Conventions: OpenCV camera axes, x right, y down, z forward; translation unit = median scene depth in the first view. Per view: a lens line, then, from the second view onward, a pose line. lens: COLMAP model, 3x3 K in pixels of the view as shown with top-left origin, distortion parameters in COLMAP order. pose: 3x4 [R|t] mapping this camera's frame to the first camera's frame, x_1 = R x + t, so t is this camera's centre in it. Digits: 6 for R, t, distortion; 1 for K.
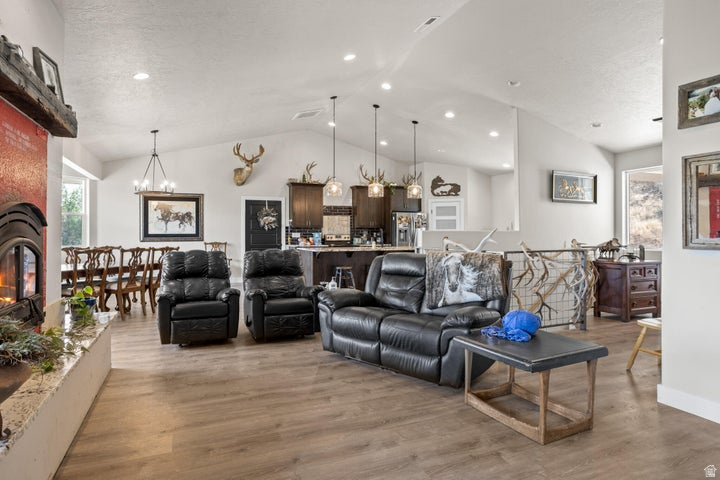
lens RADIAL K [[404.7, 0, 355.8], [0, 404.7, 233.6], [0, 0, 1]] dist [-0.017268, 0.013081]
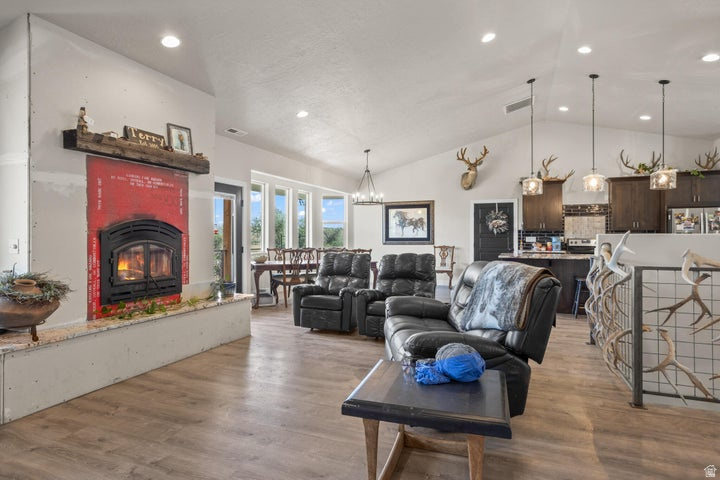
lens RADIAL K [[404.7, 0, 360.8], [0, 404.7, 237.8], [0, 0, 1]] dist [-0.017268, 0.013081]
pose [[0.710448, 0.001422, -0.703748, 0.235803], [-0.000603, 0.999999, 0.001413, -0.001052], [0.703750, -0.000579, 0.710448, 0.104052]]
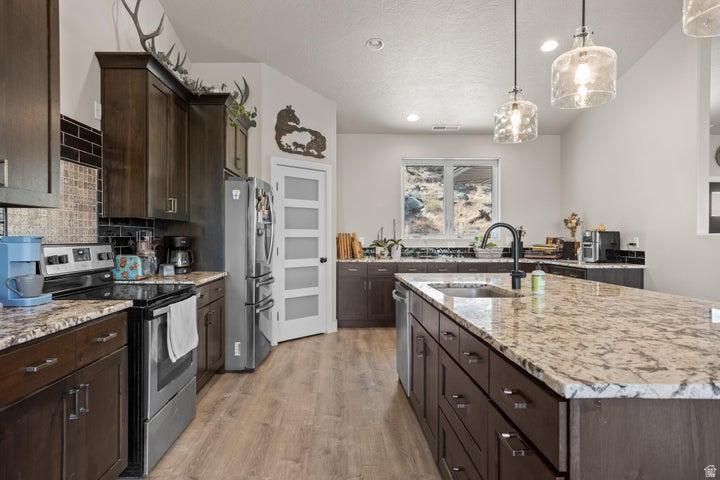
lens RADIAL K [[438.4, 0, 348.2], [0, 438.4, 238.3], [0, 0, 1]] dist [0.008345, 0.006541]
pose [[0.393328, -0.001590, 0.919397, -0.234888], [-0.000463, 0.999998, 0.001928, -0.001494], [-0.919398, -0.001184, 0.393327, 0.874431]]
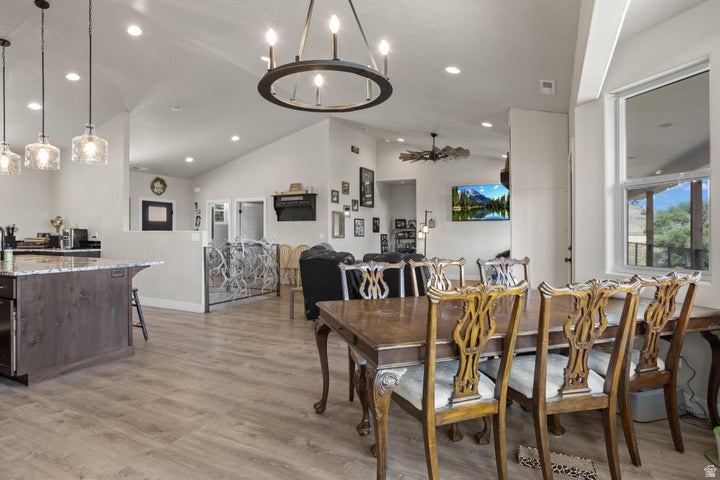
lens RADIAL K [[376.4, 0, 359.0], [0, 376.4, 236.1], [0, 0, 1]] dist [-0.025405, 0.003480]
pose [[-0.651057, -0.005244, 0.759011, -0.519500], [-0.000553, 0.999979, 0.006435, -0.000274], [-0.759029, 0.003770, -0.651046, 0.852181]]
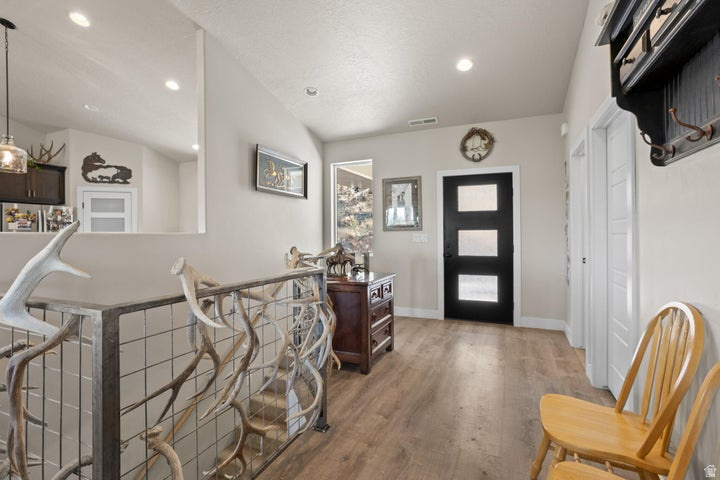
lens RADIAL K [[353.4, 0, 342.6], [0, 353.4, 228.9], [0, 0, 1]] dist [-0.003250, 0.004186]
pose [[0.757339, 0.007880, 0.652975, 0.154332], [0.007194, 0.999766, -0.020409, -0.000975], [-0.652983, 0.020154, 0.757104, 0.335551]]
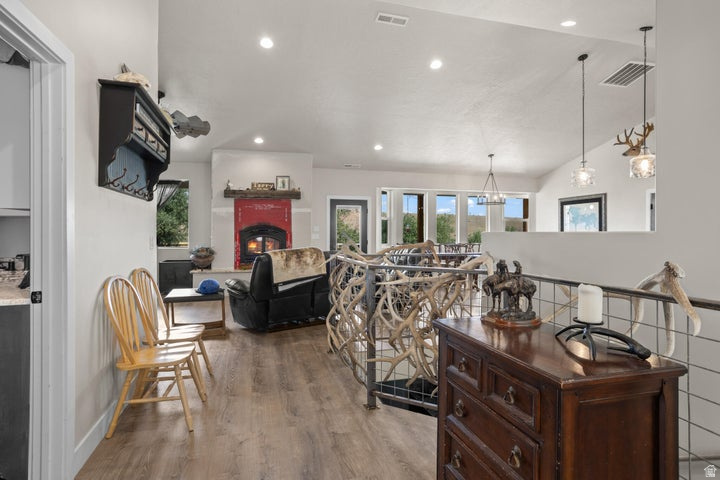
lens RADIAL K [[376.4, 0, 361.7], [0, 376.4, 237.7], [0, 0, 1]] dist [-0.025405, 0.003480]
pose [[-0.126362, 0.010487, -0.991929, 0.550576], [-0.003756, 0.999932, 0.011050, -0.001628], [0.991977, 0.005122, -0.126314, 0.540147]]
